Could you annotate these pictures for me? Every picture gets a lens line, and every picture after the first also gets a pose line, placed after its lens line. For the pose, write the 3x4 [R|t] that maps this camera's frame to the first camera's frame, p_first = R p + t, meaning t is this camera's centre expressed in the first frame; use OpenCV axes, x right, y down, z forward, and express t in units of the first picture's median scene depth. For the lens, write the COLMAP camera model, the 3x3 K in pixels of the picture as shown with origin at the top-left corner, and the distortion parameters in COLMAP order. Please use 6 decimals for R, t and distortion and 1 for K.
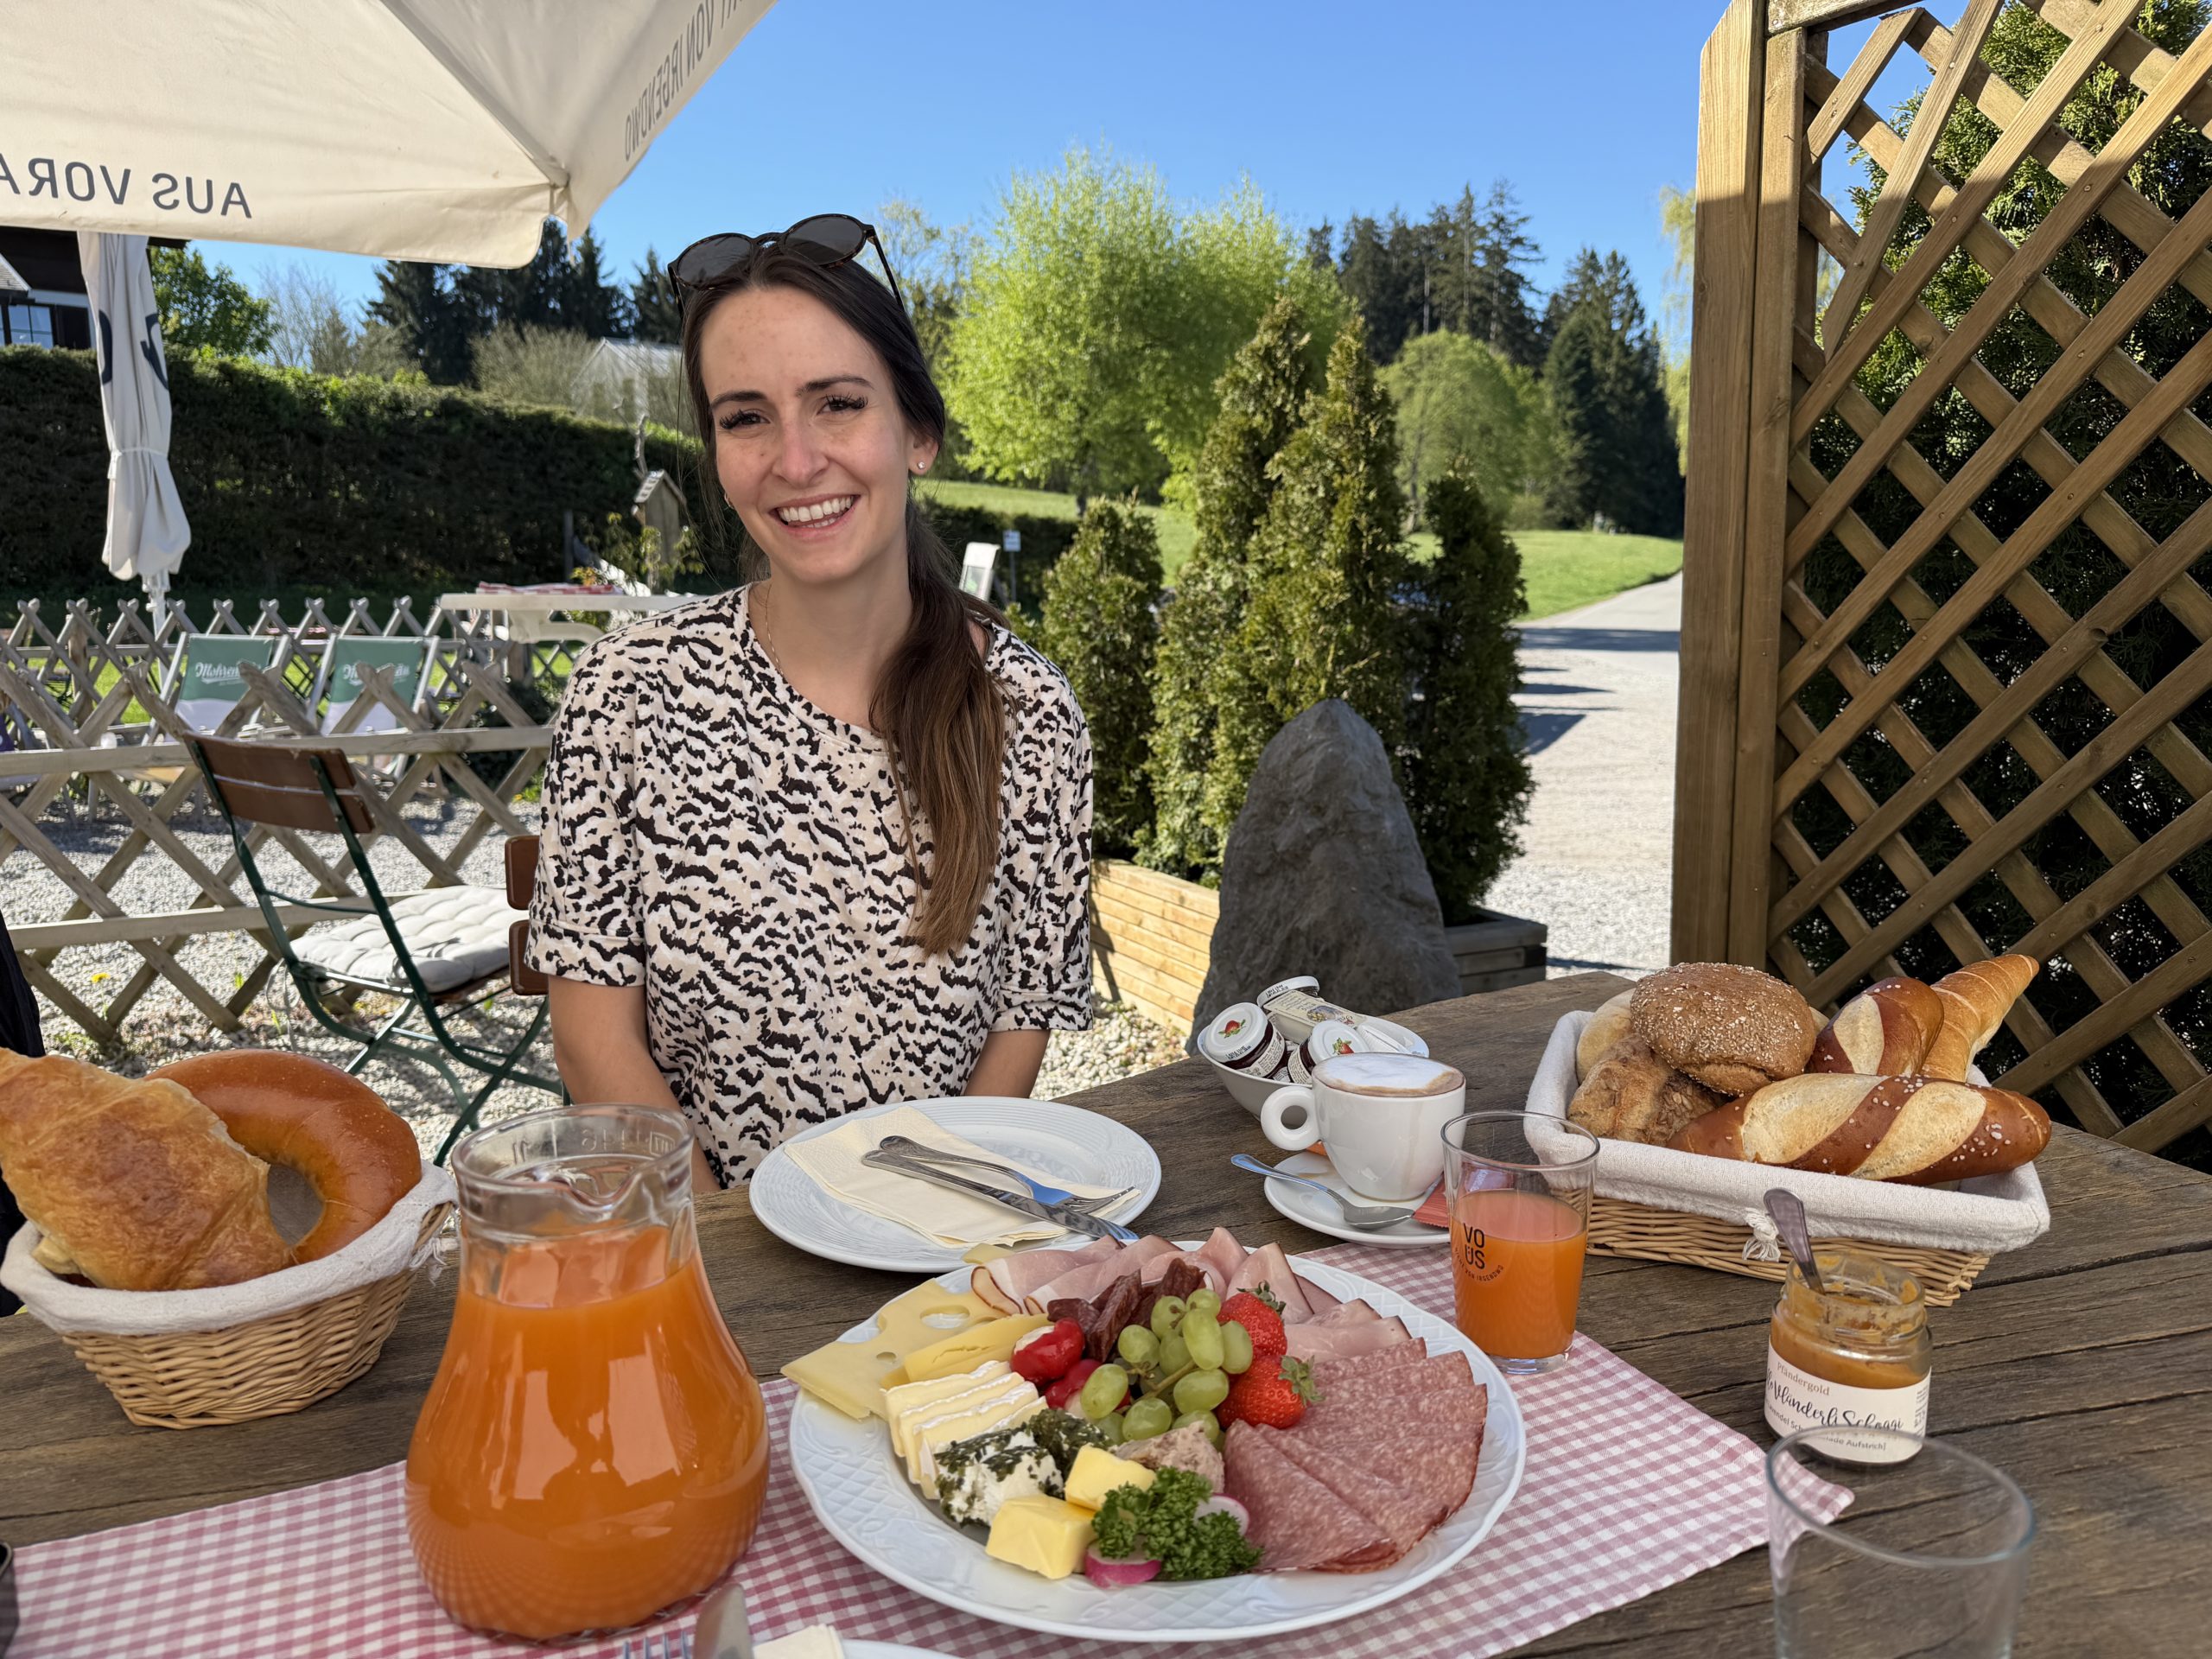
lens RADIAL K [[1698.2, 0, 1031.7], [0, 1698.2, 828.7], [0, 0, 1]] dist [0.079347, -0.133913]
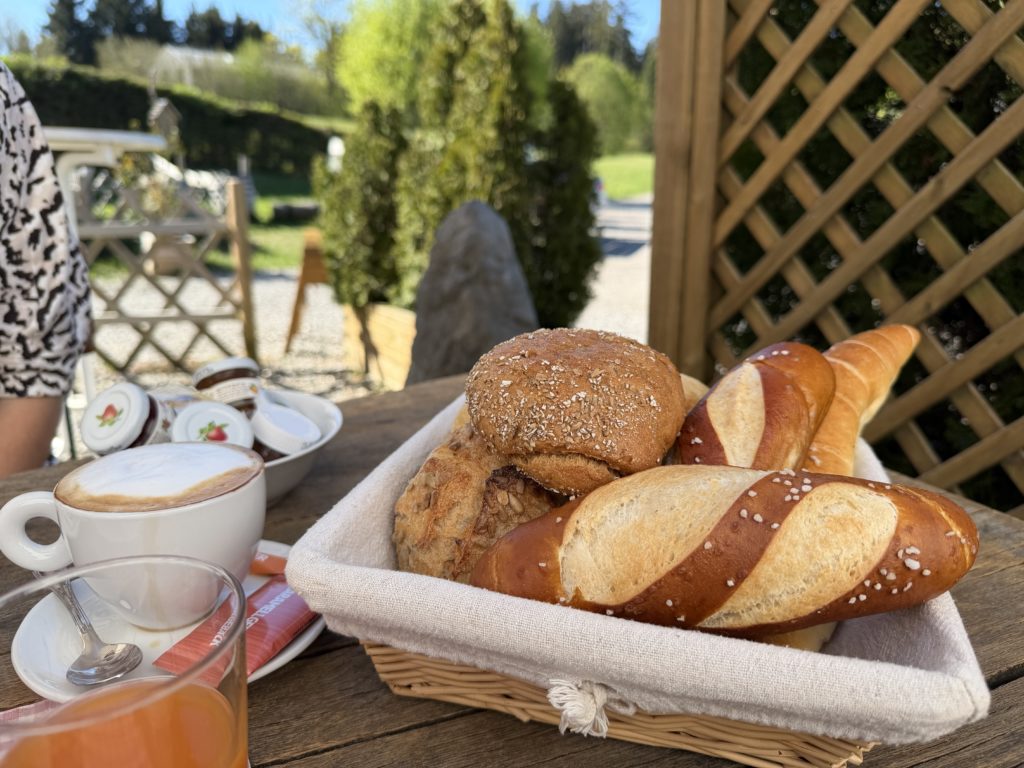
lens RADIAL K [[776.8, 0, 512.0], [0, 776.8, 384.0], [0, 0, 1]] dist [0.001323, -0.106870]
pose [[0.993011, -0.007910, 0.117761, 0.356735], [-0.003955, 0.994961, 0.100189, 0.076749], [-0.117960, -0.099954, 0.987975, 0.698685]]
